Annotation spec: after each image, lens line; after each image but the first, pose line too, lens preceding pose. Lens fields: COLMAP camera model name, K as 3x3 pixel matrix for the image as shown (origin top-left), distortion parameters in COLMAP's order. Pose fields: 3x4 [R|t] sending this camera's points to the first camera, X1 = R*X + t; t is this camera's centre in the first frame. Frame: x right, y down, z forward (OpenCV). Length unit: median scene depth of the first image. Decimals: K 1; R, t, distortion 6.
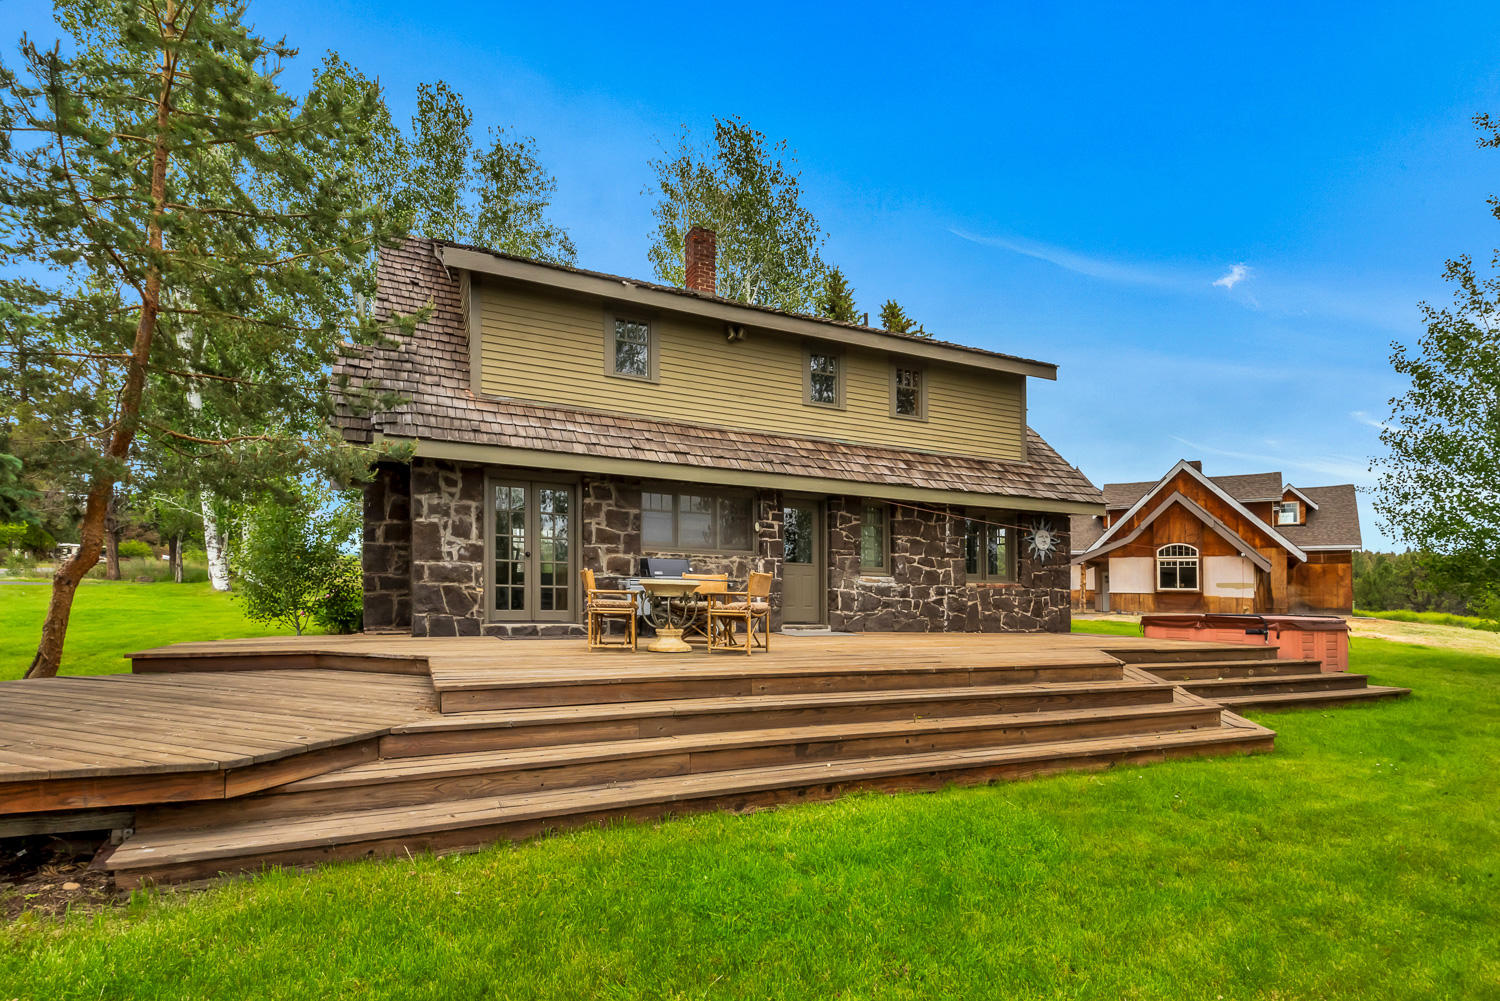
lens RADIAL K [[697.0, 0, 724.0], [0, 697.0, 459.6], [0, 0, 1]] dist [0.018146, 0.000139]
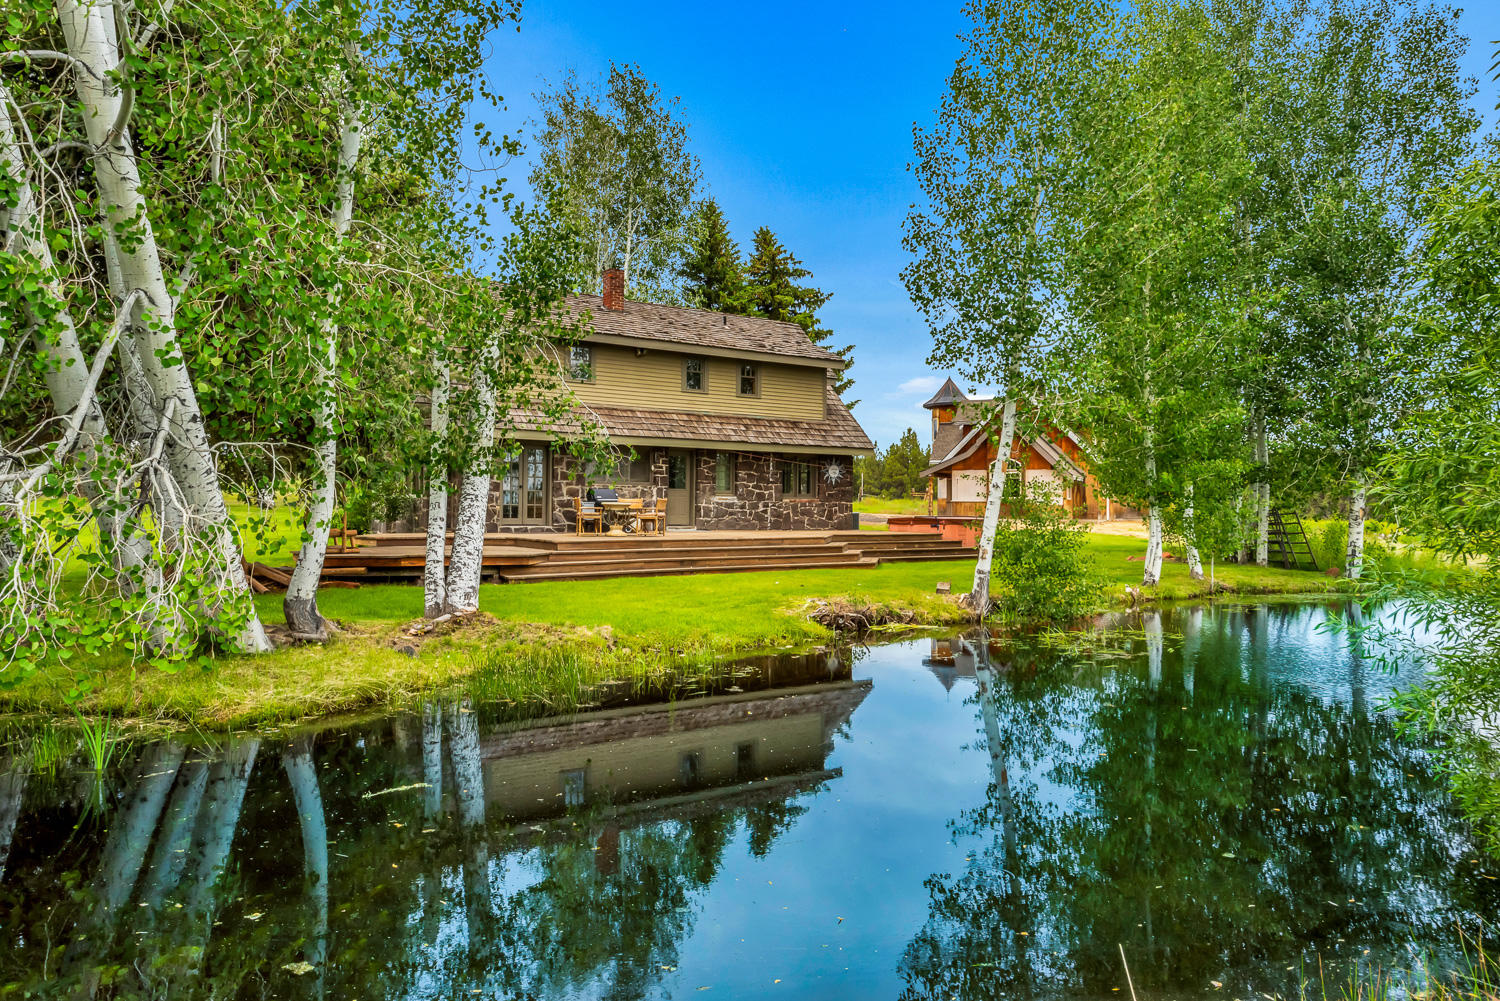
lens RADIAL K [[1025.0, 0, 750.0], [0, 1025.0, 500.5], [0, 0, 1]] dist [-0.001287, -0.000177]
pose [[0.982054, -0.007781, 0.188440, -0.171117], [-0.027675, 0.982387, 0.184795, -0.262395], [-0.186559, -0.186694, 0.964542, -1.294628]]
